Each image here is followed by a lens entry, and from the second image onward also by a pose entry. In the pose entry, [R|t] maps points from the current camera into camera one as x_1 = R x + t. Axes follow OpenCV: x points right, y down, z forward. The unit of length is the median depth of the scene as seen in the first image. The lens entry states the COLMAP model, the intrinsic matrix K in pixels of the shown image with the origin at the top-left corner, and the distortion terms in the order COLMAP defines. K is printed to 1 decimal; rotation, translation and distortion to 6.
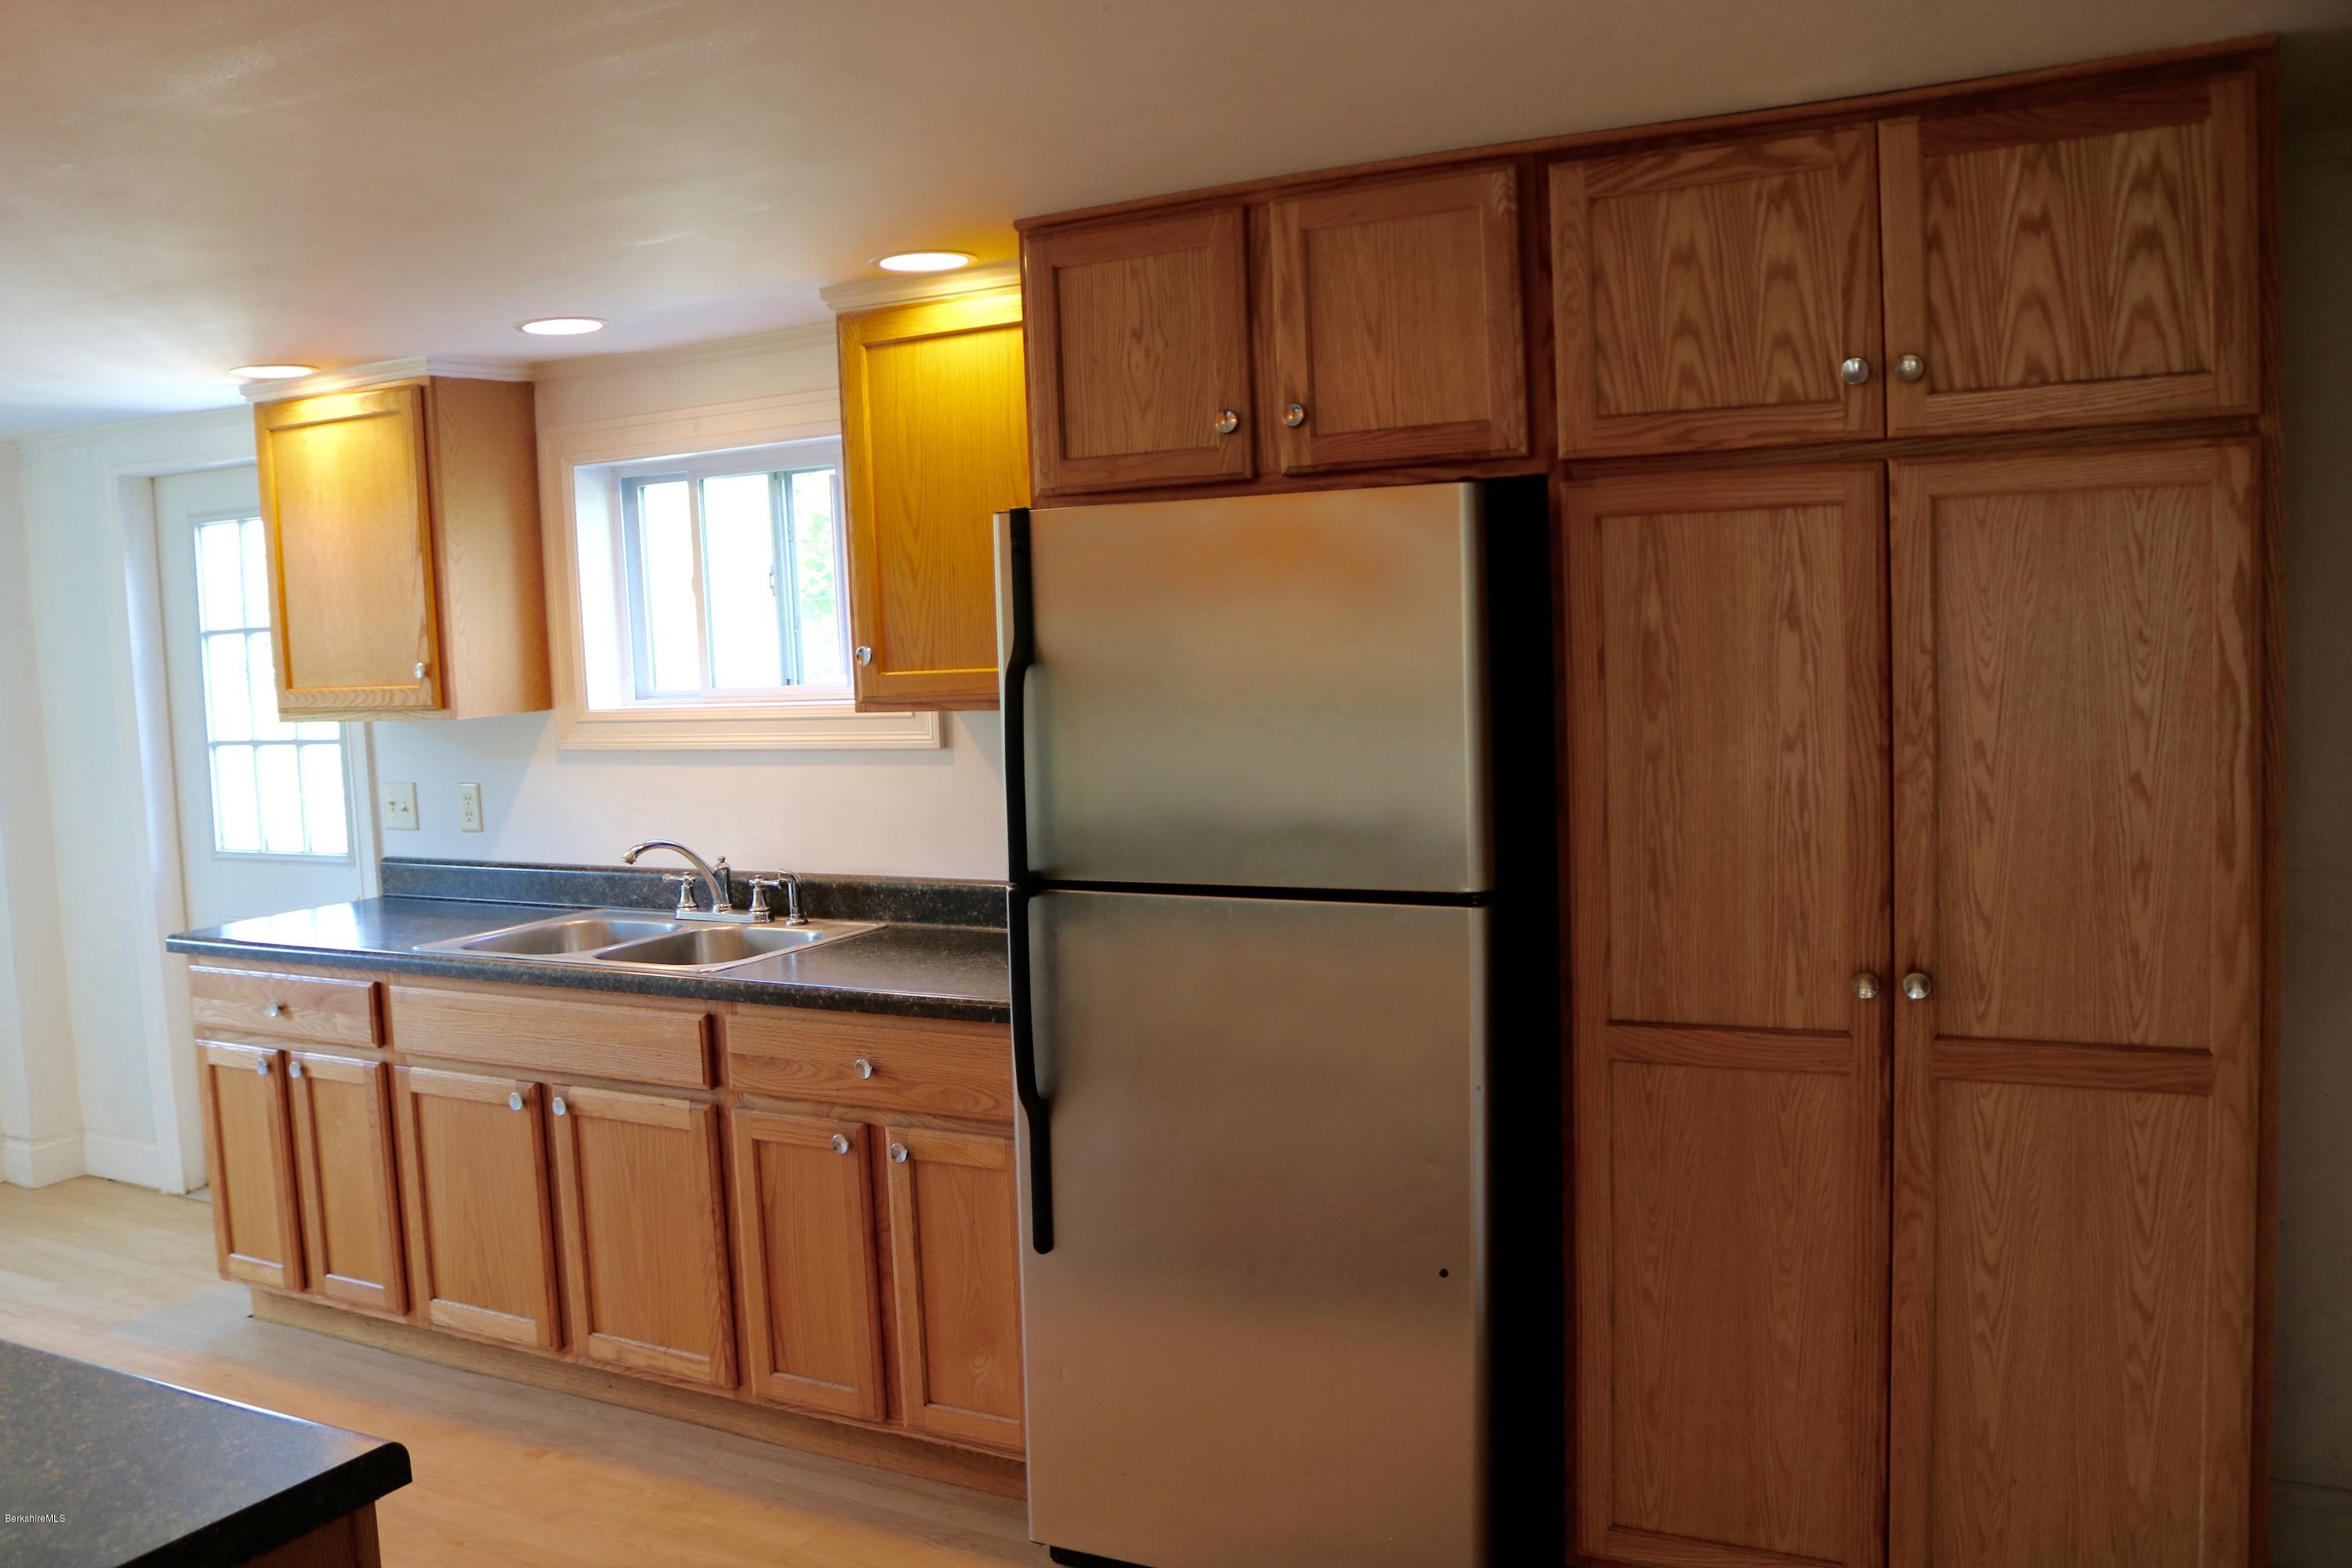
lens RADIAL K [[1988.5, 0, 1176.4], [0, 1988.5, 769.0], [0, 0, 1]] dist [-0.184359, 0.125189]
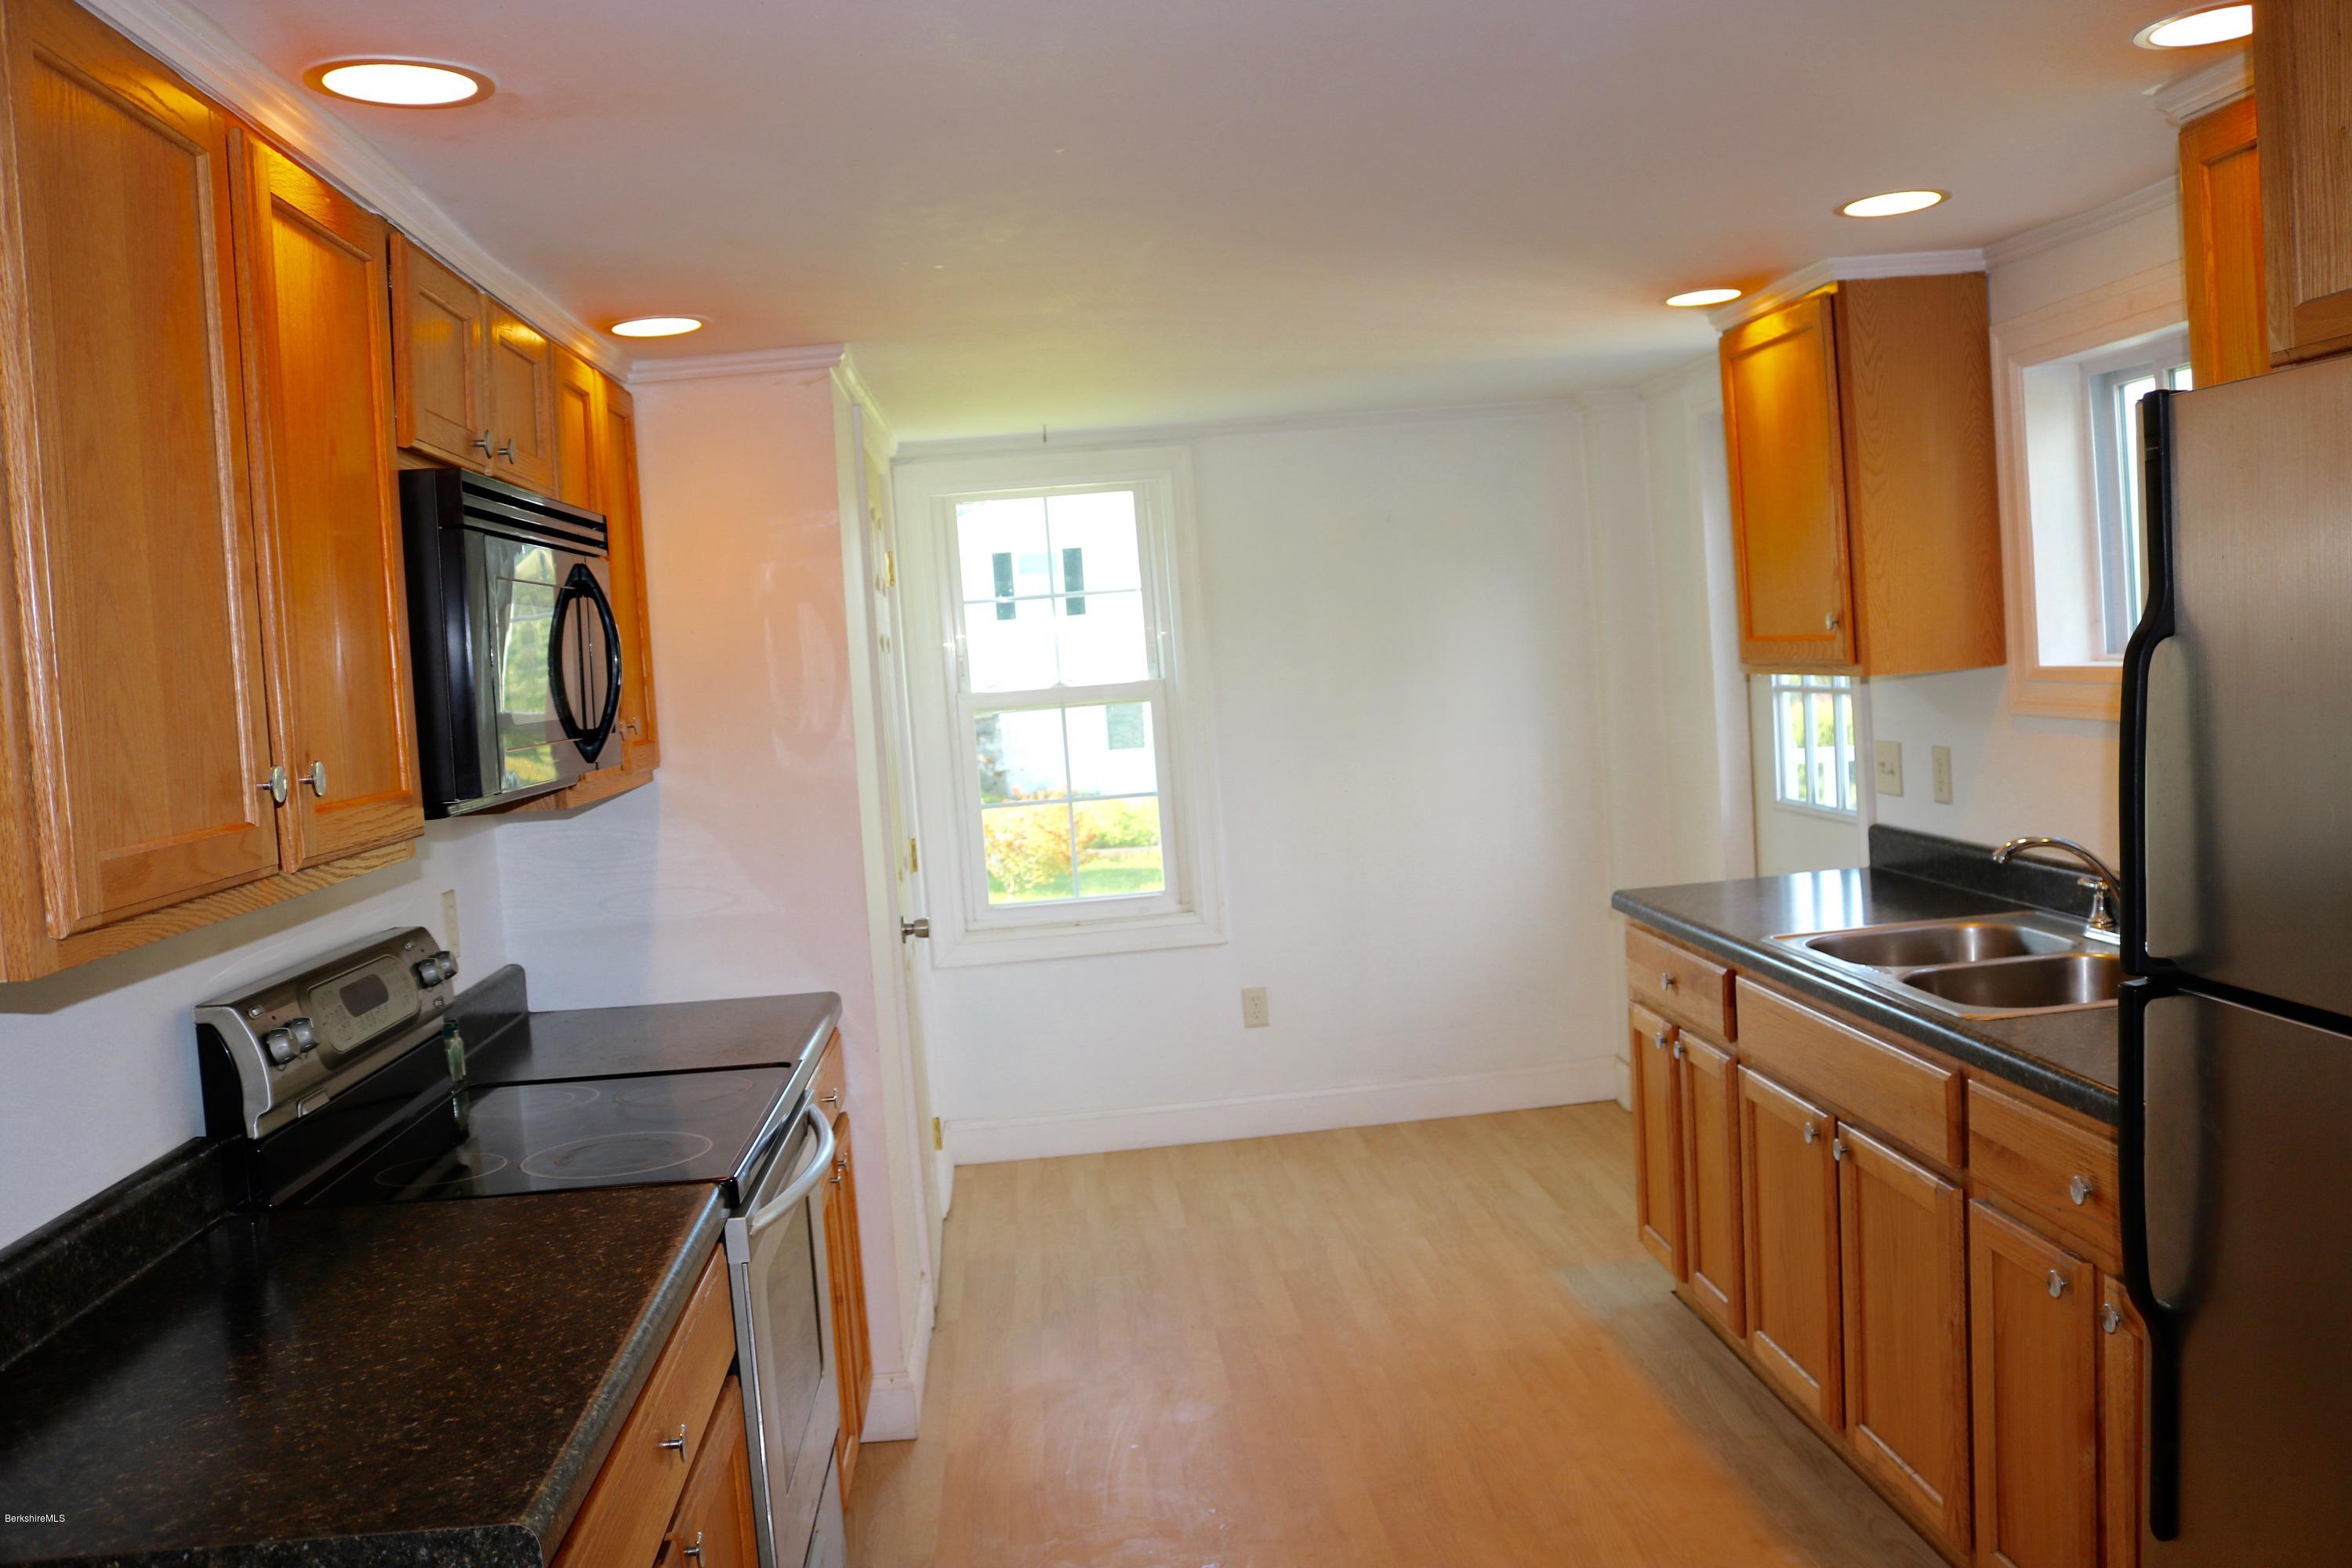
lens RADIAL K [[1955.7, 0, 1187.4], [0, 1955.7, 783.9], [0, 0, 1]] dist [-0.156764, 0.127603]
pose [[0.553283, 0.060997, -0.830757, 0.208914], [-0.017178, 0.997939, 0.061832, -0.030582], [0.832816, -0.019940, 0.553190, 0.324501]]
